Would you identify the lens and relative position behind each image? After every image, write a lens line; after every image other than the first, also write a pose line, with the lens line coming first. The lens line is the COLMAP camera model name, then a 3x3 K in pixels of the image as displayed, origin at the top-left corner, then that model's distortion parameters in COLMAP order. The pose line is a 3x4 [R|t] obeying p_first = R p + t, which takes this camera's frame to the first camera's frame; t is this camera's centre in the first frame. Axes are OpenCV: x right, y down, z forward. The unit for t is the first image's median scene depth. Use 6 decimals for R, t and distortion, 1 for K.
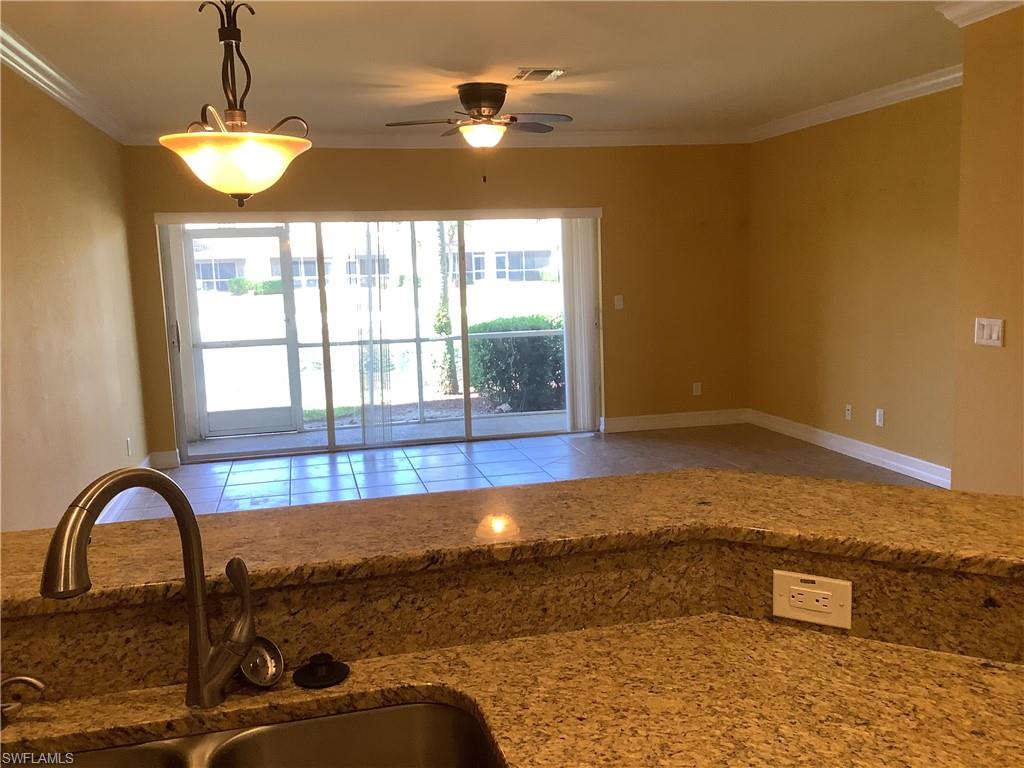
lens RADIAL K [[920.3, 0, 512.0], [0, 920.3, 384.0], [0, 0, 1]] dist [0.140343, -0.260280]
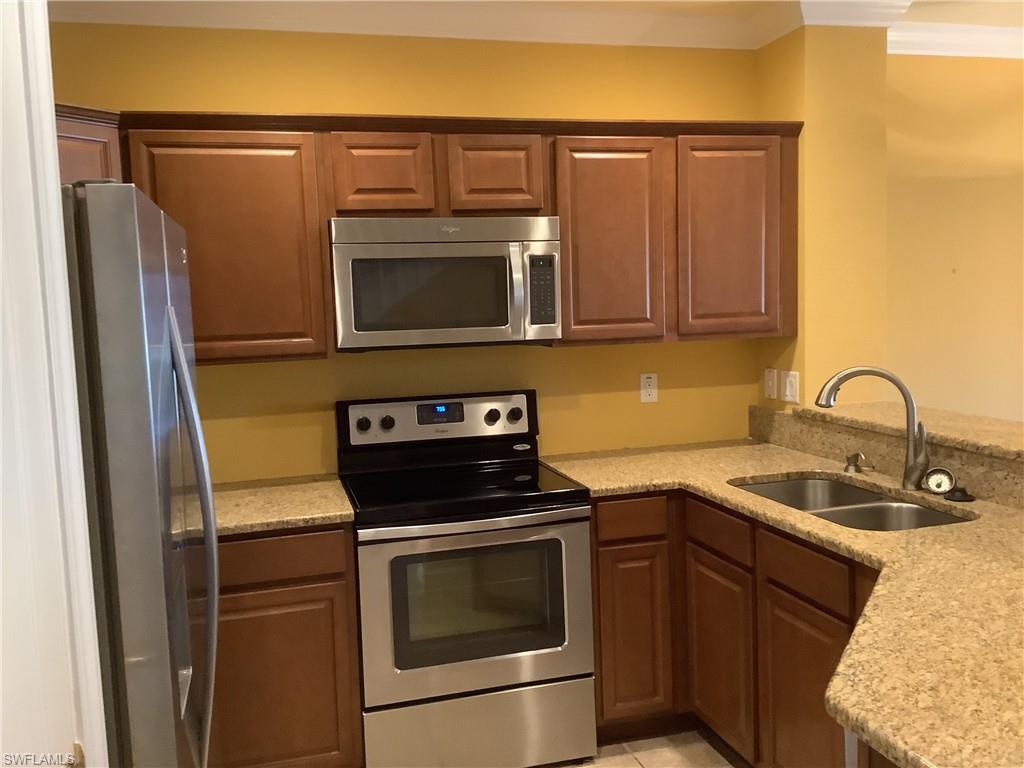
lens RADIAL K [[920.3, 0, 512.0], [0, 920.3, 384.0], [0, 0, 1]] dist [0.140343, -0.260280]
pose [[0.032144, 0.126975, -0.991385, 1.592331], [-0.092565, 0.988013, 0.123542, -0.063774], [0.995188, 0.087796, 0.043512, 0.000206]]
